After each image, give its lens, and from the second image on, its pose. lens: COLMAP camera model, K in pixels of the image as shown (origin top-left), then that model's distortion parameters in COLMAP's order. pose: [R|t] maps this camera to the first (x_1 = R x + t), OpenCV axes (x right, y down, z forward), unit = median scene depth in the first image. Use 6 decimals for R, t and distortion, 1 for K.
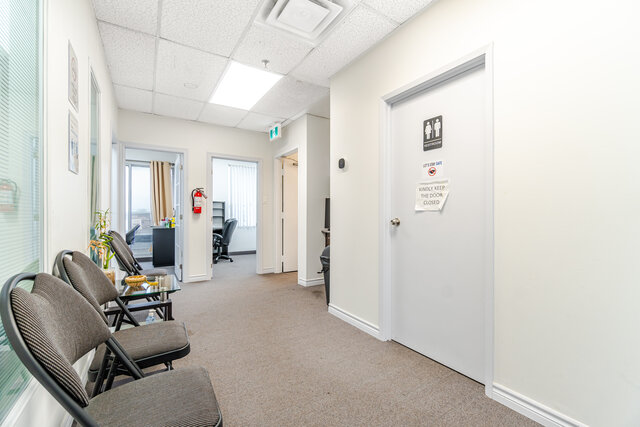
lens RADIAL K [[277.5, 0, 316.6], [0, 277.5, 216.1], [0, 0, 1]] dist [0.001184, -0.000325]
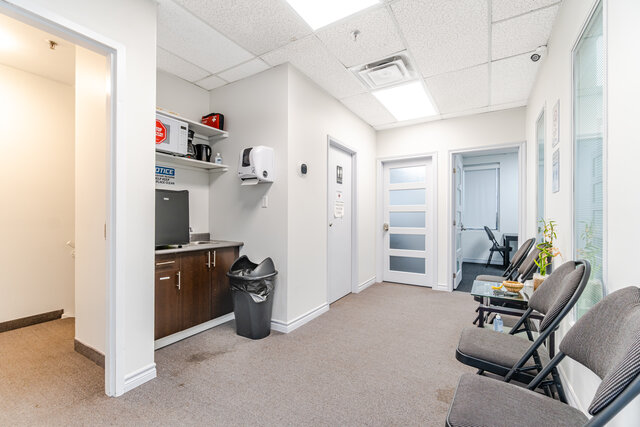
lens RADIAL K [[277.5, 0, 316.6], [0, 277.5, 216.1], [0, 0, 1]] dist [0.001184, -0.000325]
pose [[-0.444009, -0.003474, 0.896015, -0.963653], [-0.001464, 0.999994, 0.003151, -0.027269], [-0.896021, 0.000087, -0.444012, 1.631313]]
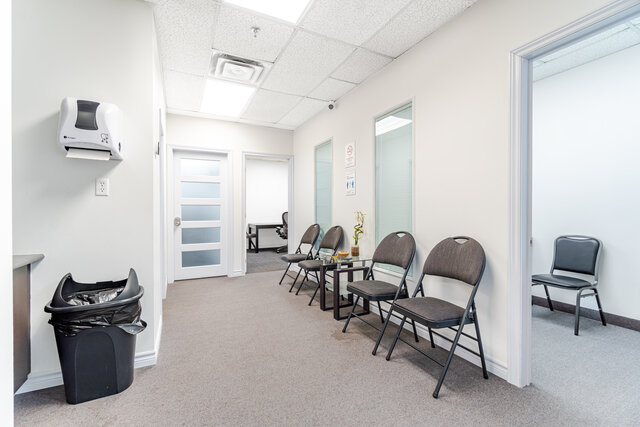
lens RADIAL K [[276.4, 0, 315.1], [0, 276.4, 212.0], [0, 0, 1]] dist [-0.001293, -0.000443]
pose [[-0.995999, -0.002506, 0.089334, -0.485601], [-0.001619, 0.999949, 0.010001, -0.023877], [-0.089355, 0.009816, -0.995951, 2.018264]]
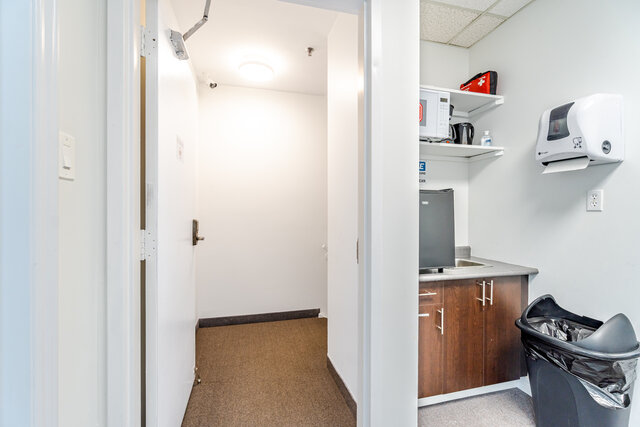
lens RADIAL K [[276.4, 0, 315.1], [0, 276.4, 212.0], [0, 0, 1]] dist [-0.001293, -0.000443]
pose [[0.300975, 0.001028, 0.953631, -0.602836], [0.002010, 0.999997, -0.001713, -0.058610], [-0.953630, 0.002432, 0.300972, 1.720248]]
